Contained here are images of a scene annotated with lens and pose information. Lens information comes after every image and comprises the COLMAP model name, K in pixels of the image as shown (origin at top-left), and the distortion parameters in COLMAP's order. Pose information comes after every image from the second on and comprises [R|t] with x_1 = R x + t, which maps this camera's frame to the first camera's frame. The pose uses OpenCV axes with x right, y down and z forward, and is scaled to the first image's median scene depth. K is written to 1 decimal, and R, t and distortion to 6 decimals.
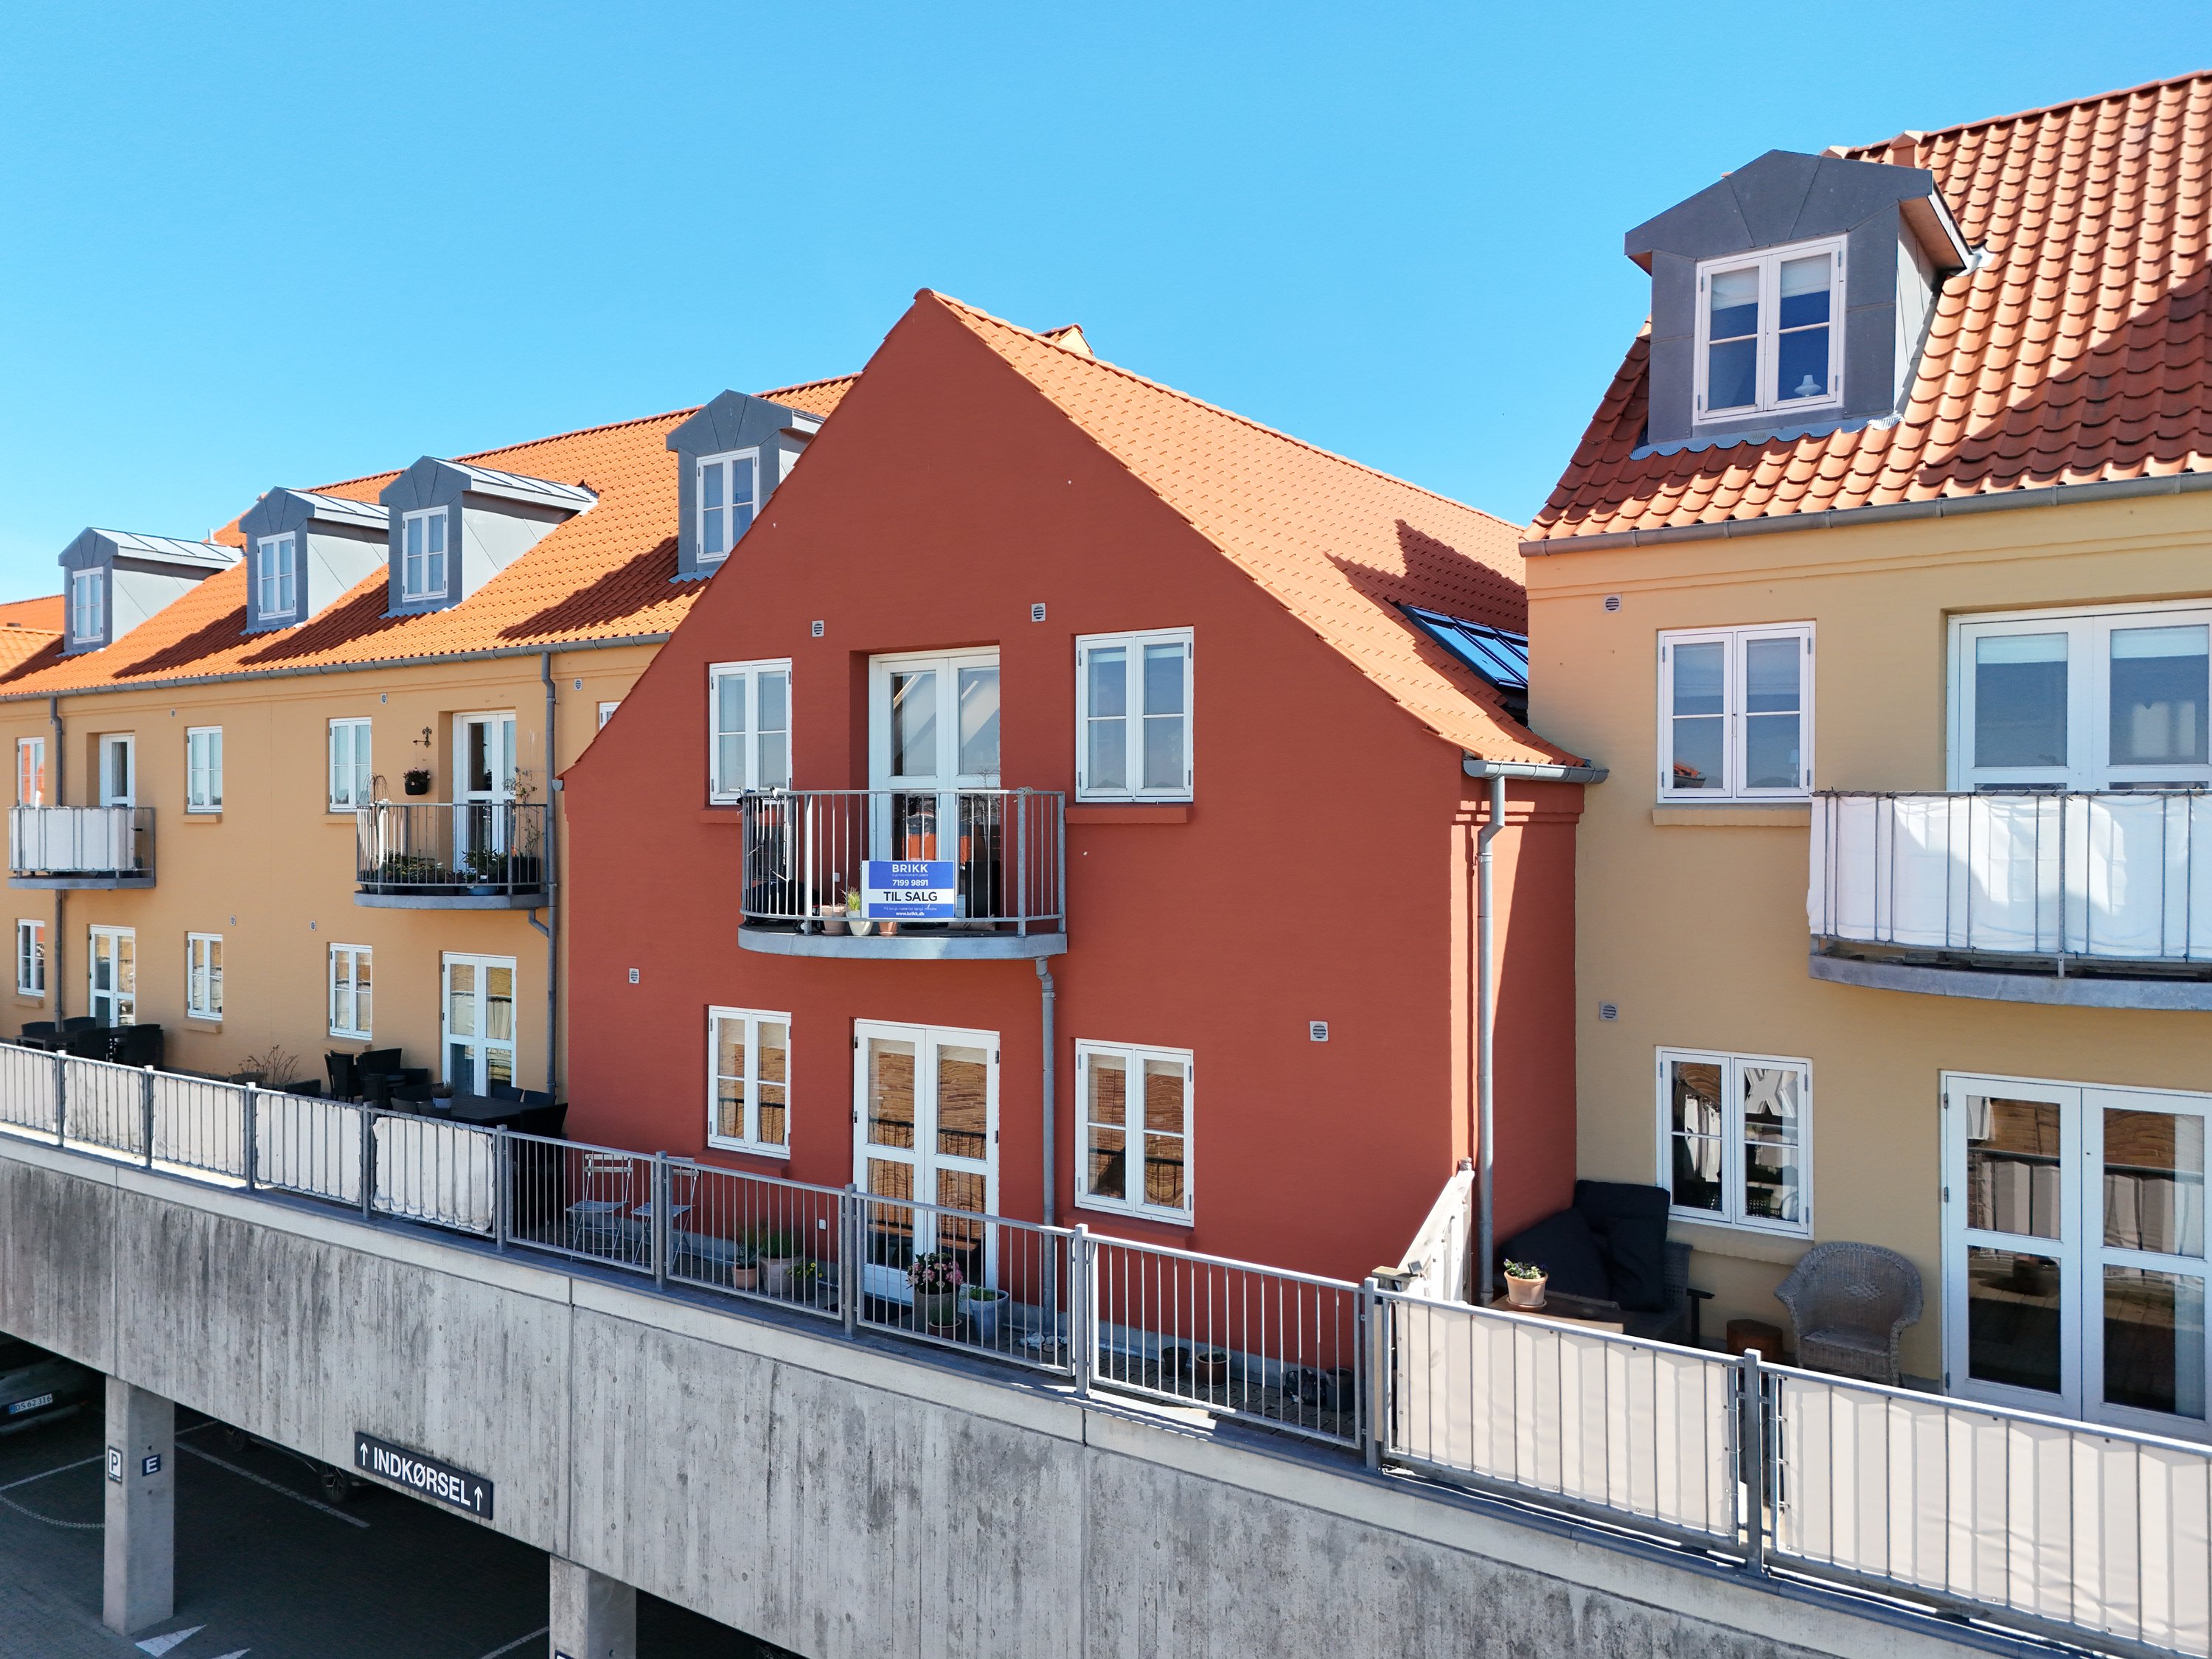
lens RADIAL K [[1611.3, 0, 1088.8], [0, 1611.3, 830.3], [0, 0, 1]] dist [0.081020, -0.066772]
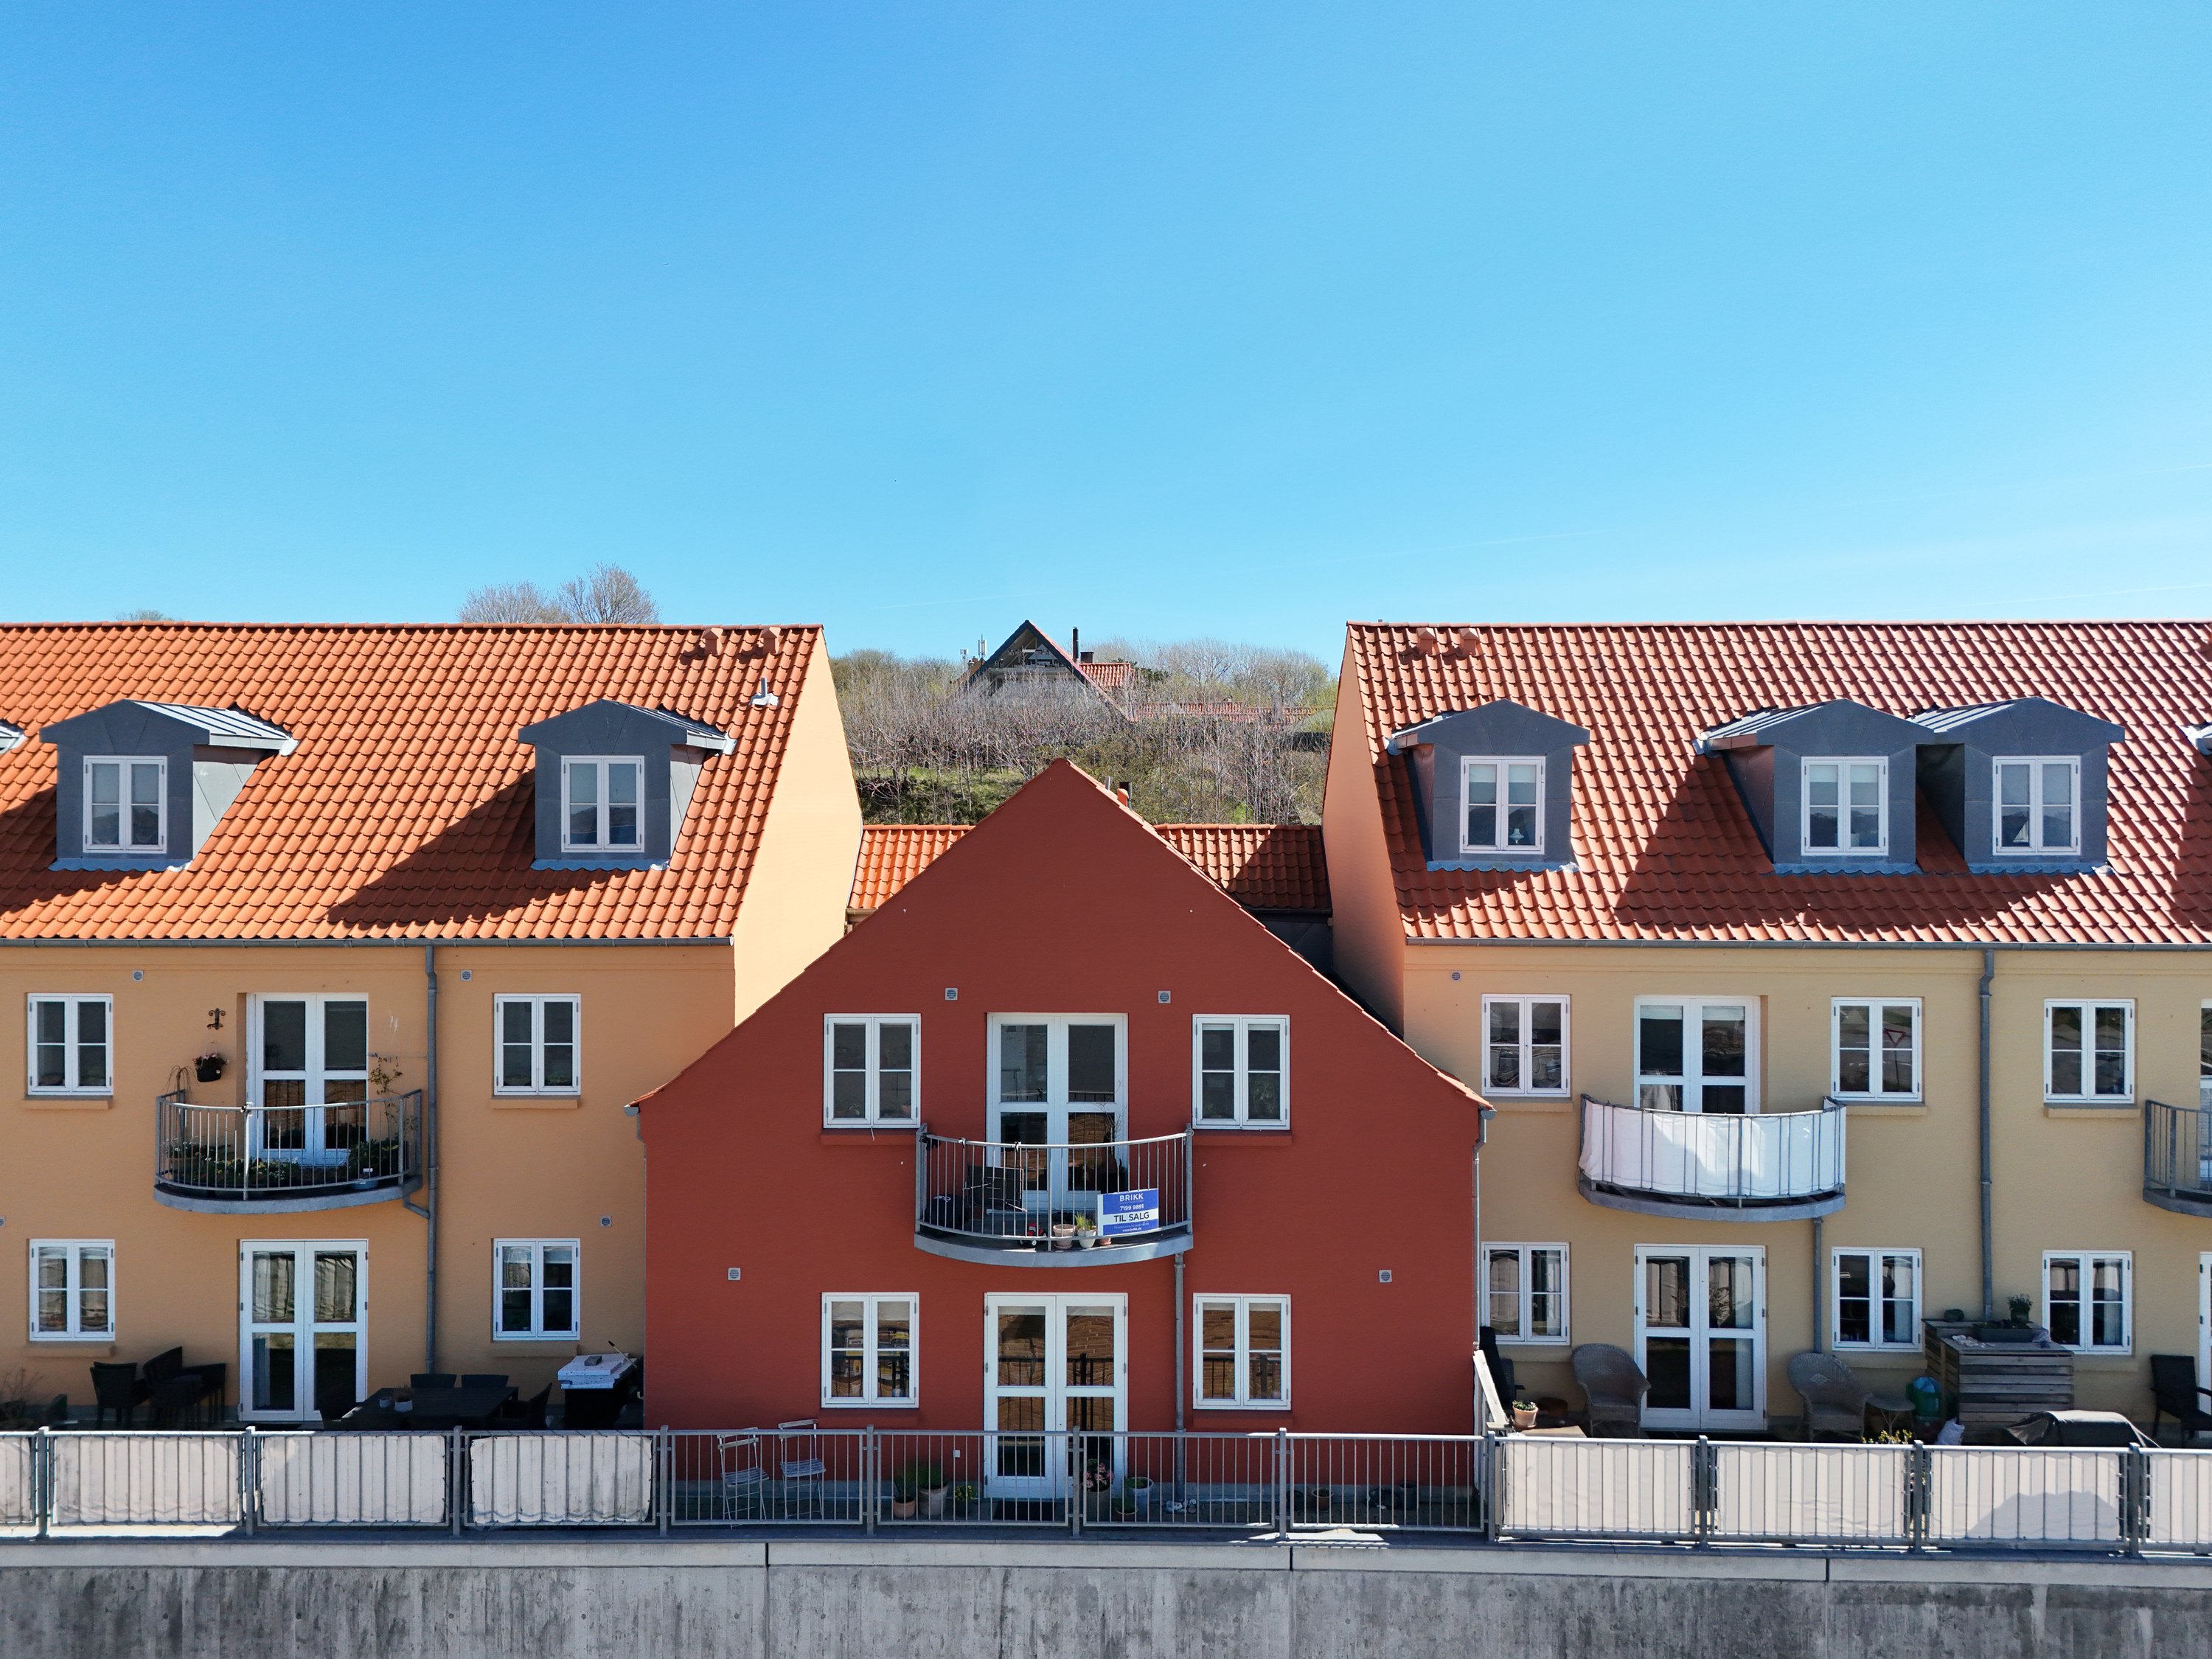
lens RADIAL K [[1611.3, 0, 1119.6], [0, 1611.3, 837.6], [0, 0, 1]] dist [0.081020, -0.066772]
pose [[0.832916, -0.009485, 0.553319, -0.897542], [0.007621, 0.999955, 0.005669, -0.299892], [-0.553347, -0.000505, 0.832950, -0.188643]]
